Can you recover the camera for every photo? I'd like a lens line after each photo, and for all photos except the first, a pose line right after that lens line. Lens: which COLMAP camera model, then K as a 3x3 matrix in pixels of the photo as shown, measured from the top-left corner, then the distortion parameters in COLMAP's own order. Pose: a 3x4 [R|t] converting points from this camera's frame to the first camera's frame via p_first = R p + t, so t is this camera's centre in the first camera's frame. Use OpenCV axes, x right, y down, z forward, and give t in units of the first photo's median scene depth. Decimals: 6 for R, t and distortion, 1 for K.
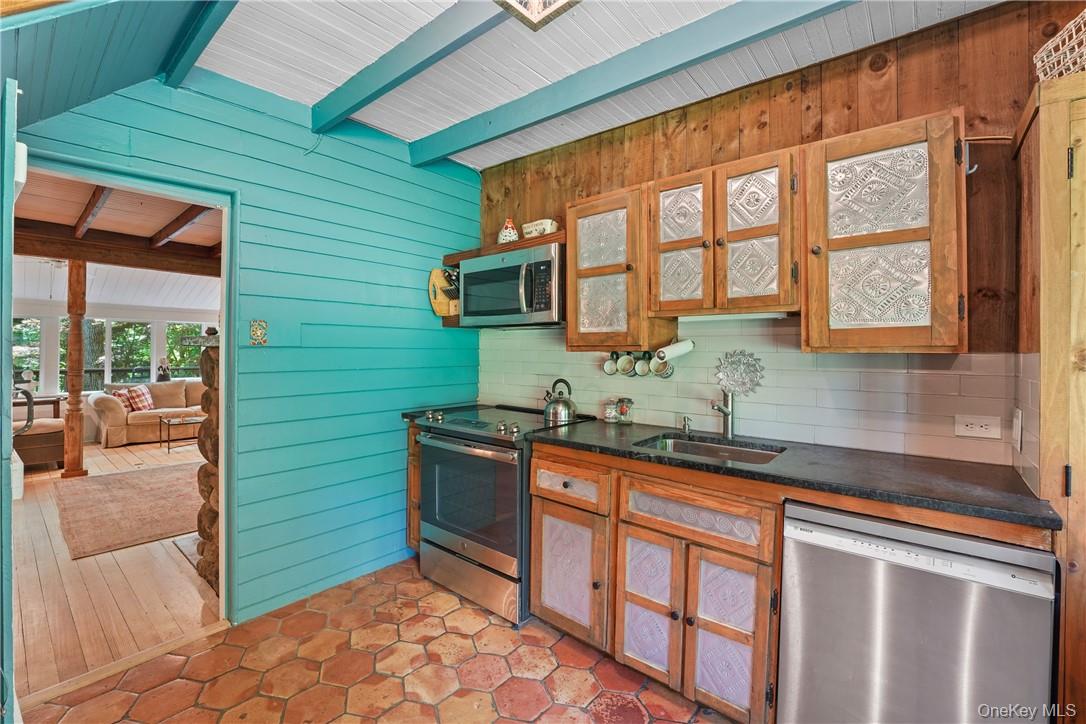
lens RADIAL K [[463.1, 0, 541.1], [0, 463.1, 347.5], [0, 0, 1]] dist [0.000143, 0.000013]
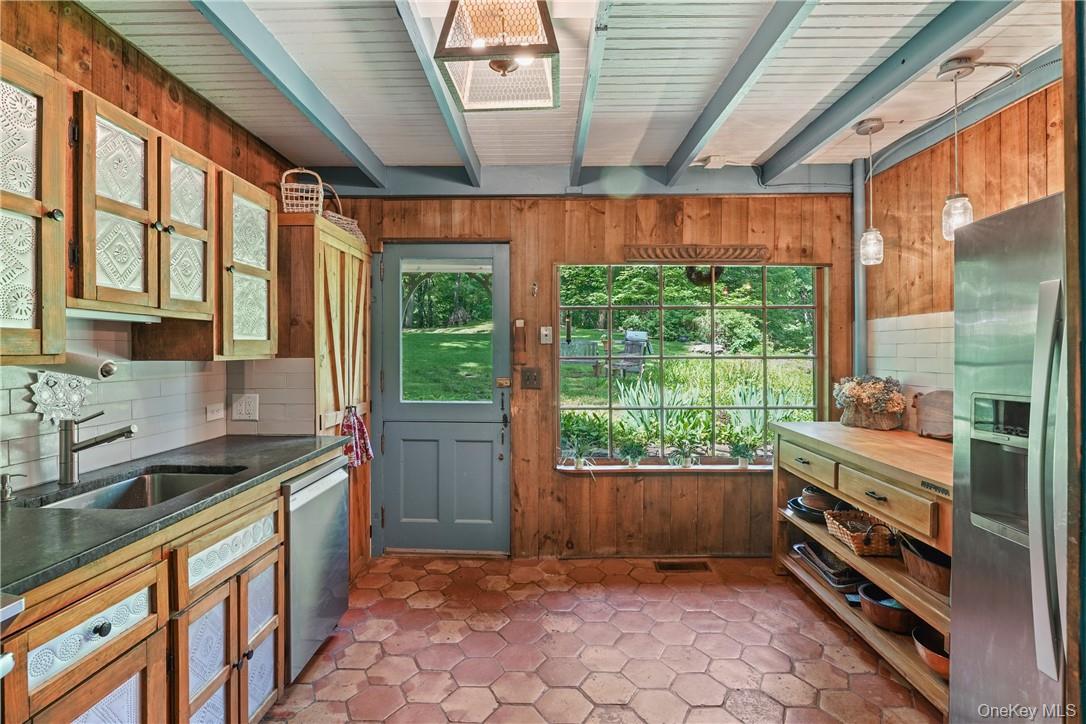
lens RADIAL K [[513.2, 0, 543.0], [0, 513.2, 362.0], [0, 0, 1]] dist [-0.000699, -0.000086]
pose [[-0.638962, -0.019721, 0.768985, -0.735806], [-0.003047, 0.999728, 0.023107, -0.013220], [-0.769232, 0.012422, -0.638849, 1.057219]]
